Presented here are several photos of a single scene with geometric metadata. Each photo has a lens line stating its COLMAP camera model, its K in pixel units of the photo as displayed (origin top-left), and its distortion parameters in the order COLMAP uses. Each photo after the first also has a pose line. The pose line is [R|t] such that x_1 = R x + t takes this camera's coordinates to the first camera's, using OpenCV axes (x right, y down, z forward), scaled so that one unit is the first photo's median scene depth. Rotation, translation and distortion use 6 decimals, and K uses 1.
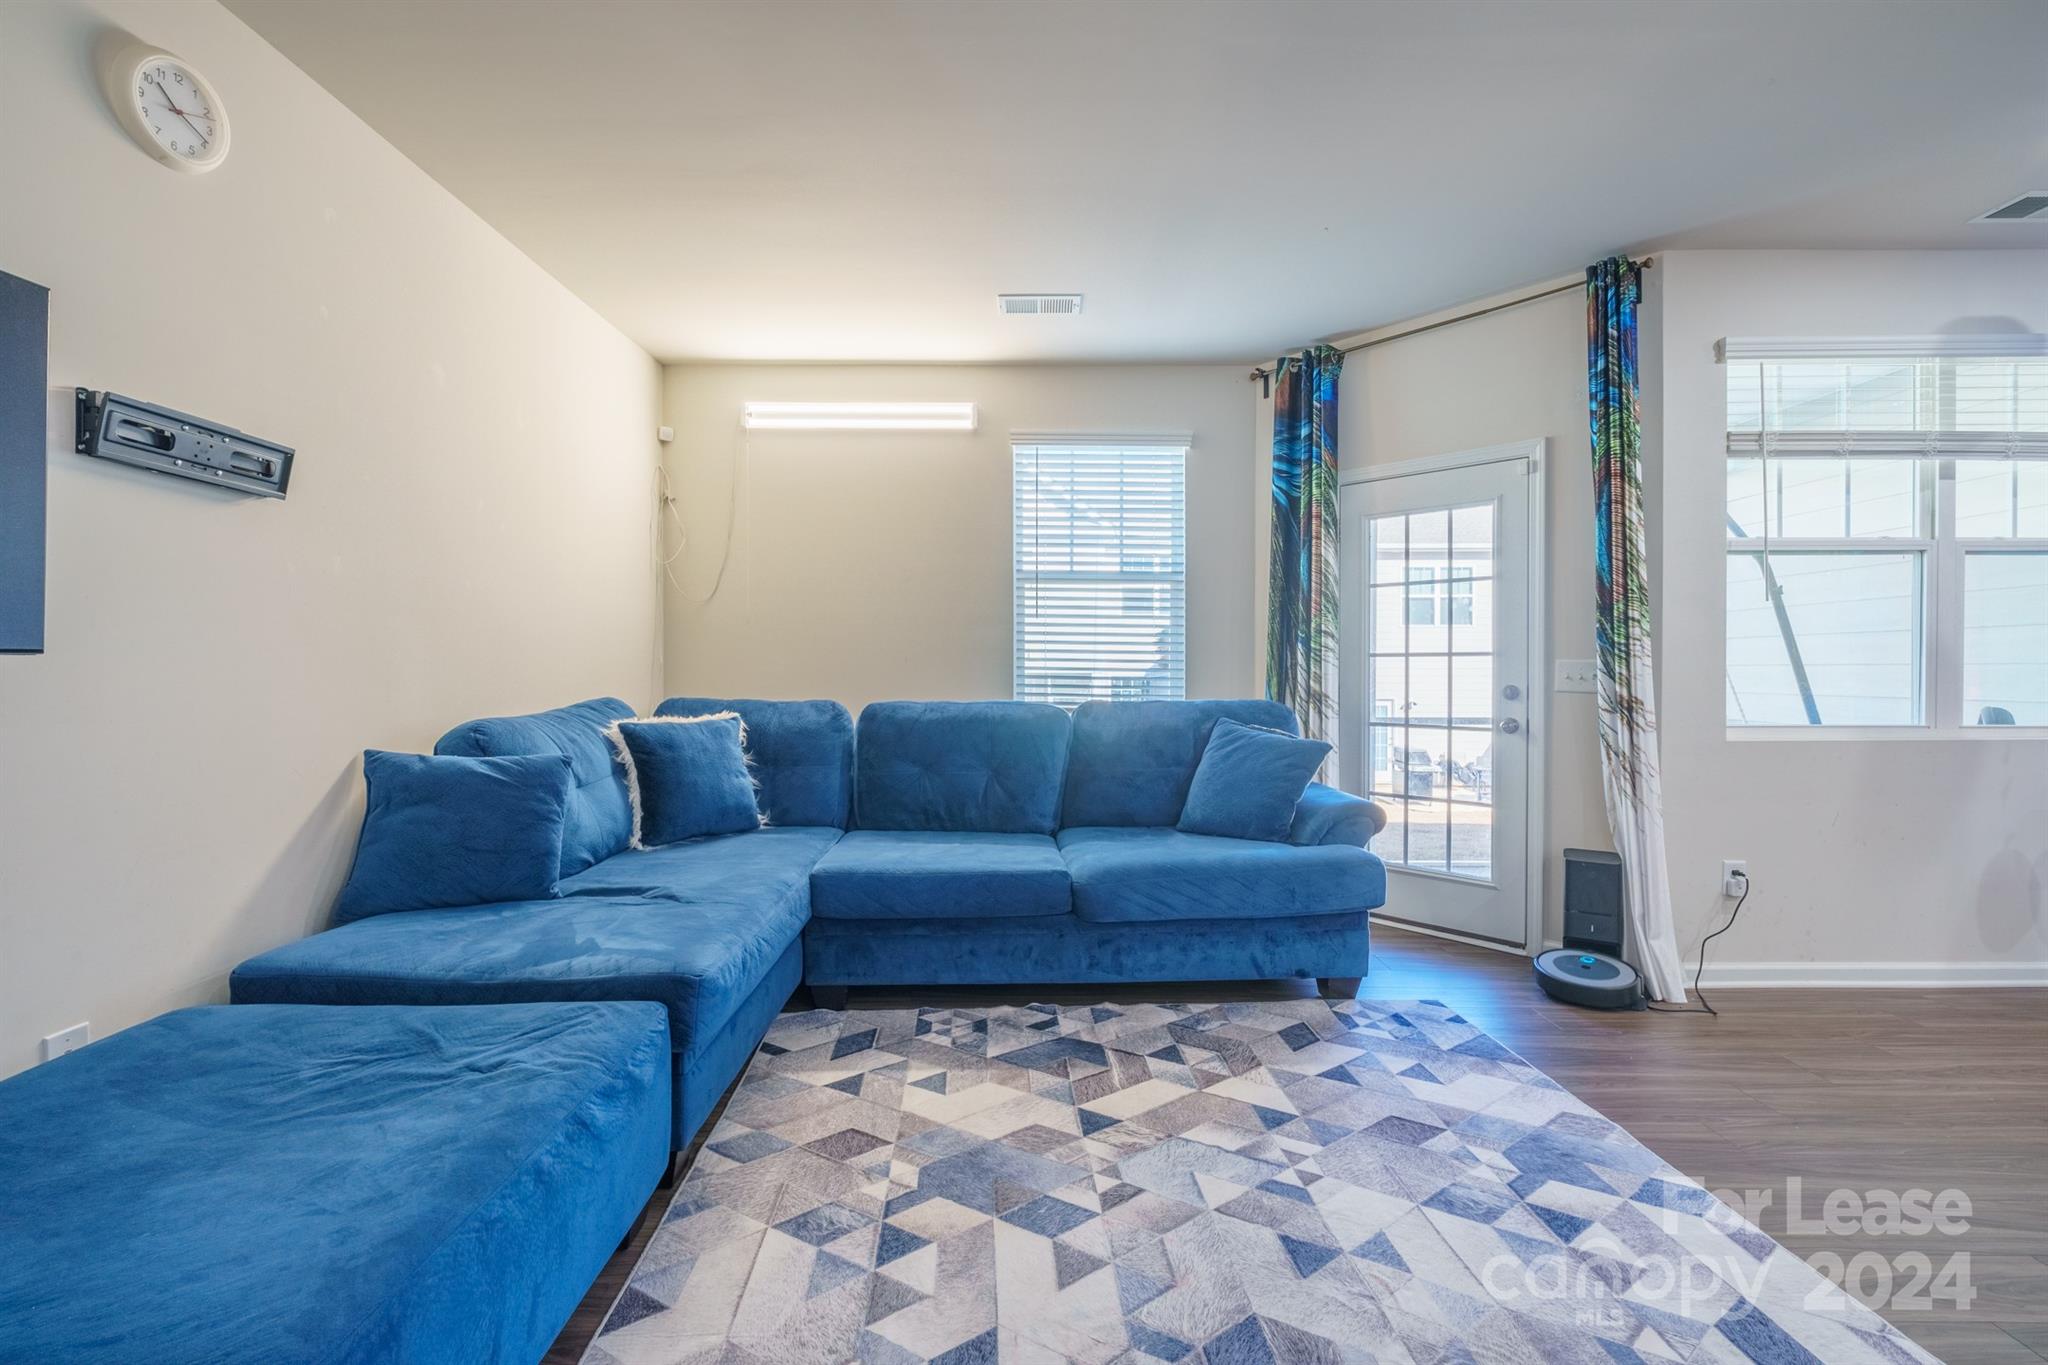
lens RADIAL K [[867.9, 0, 1028.1], [0, 867.9, 669.0], [0, 0, 1]] dist [-0.006314, -0.000082]
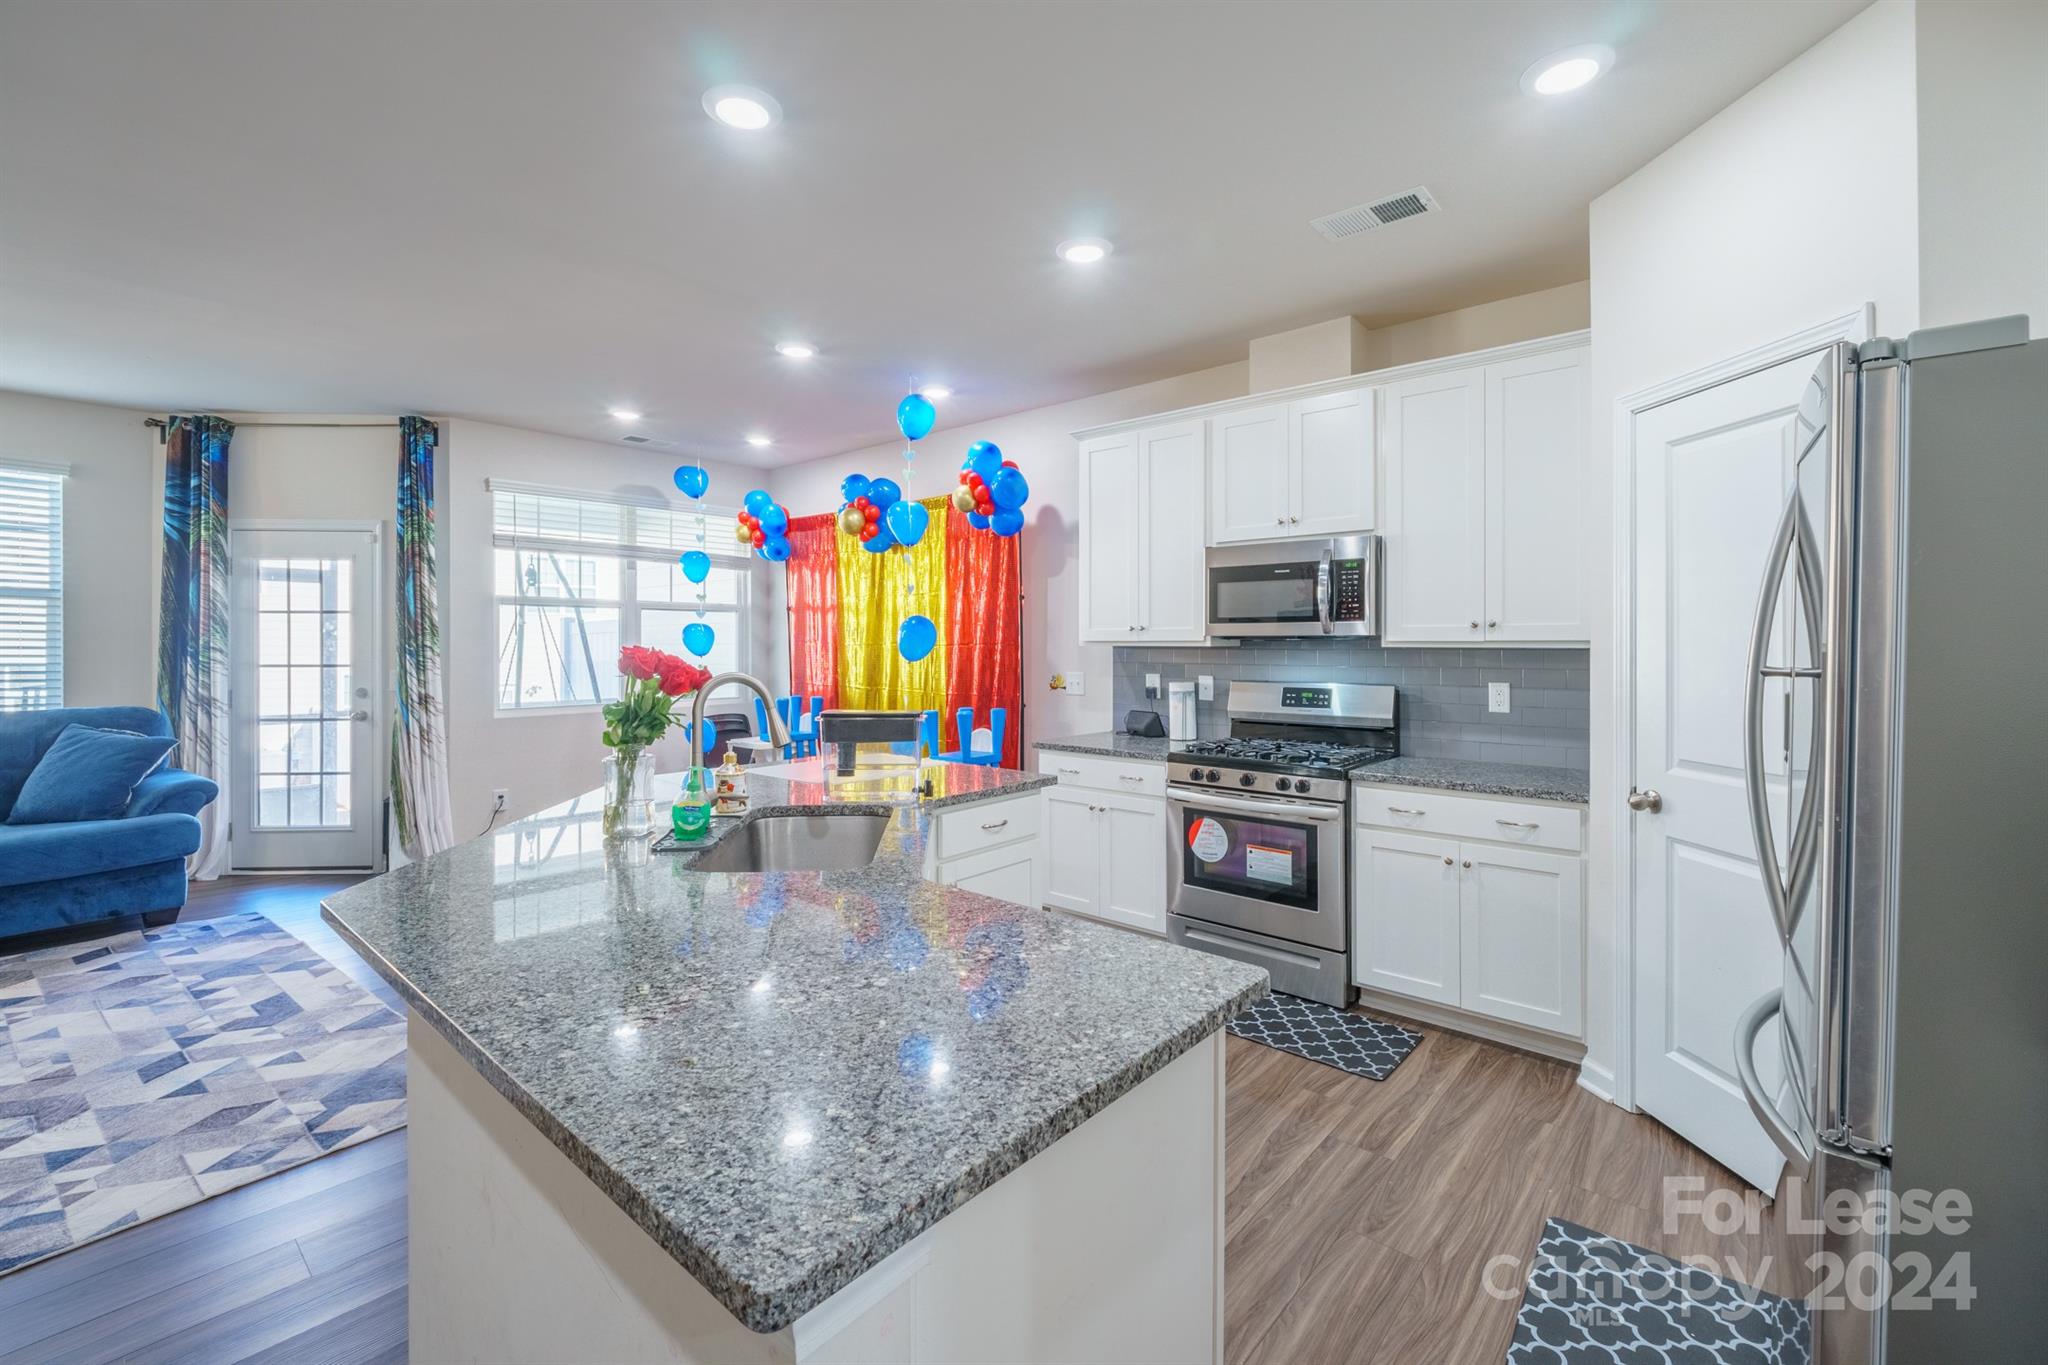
lens RADIAL K [[867.9, 0, 1024.7], [0, 867.9, 646.7], [0, 0, 1]] dist [-0.006314, -0.000082]
pose [[0.650532, -0.000527, 0.759479, 0.186396], [0.004213, 0.999987, -0.002914, -0.041996], [-0.759467, 0.005095, 0.650526, -0.784904]]
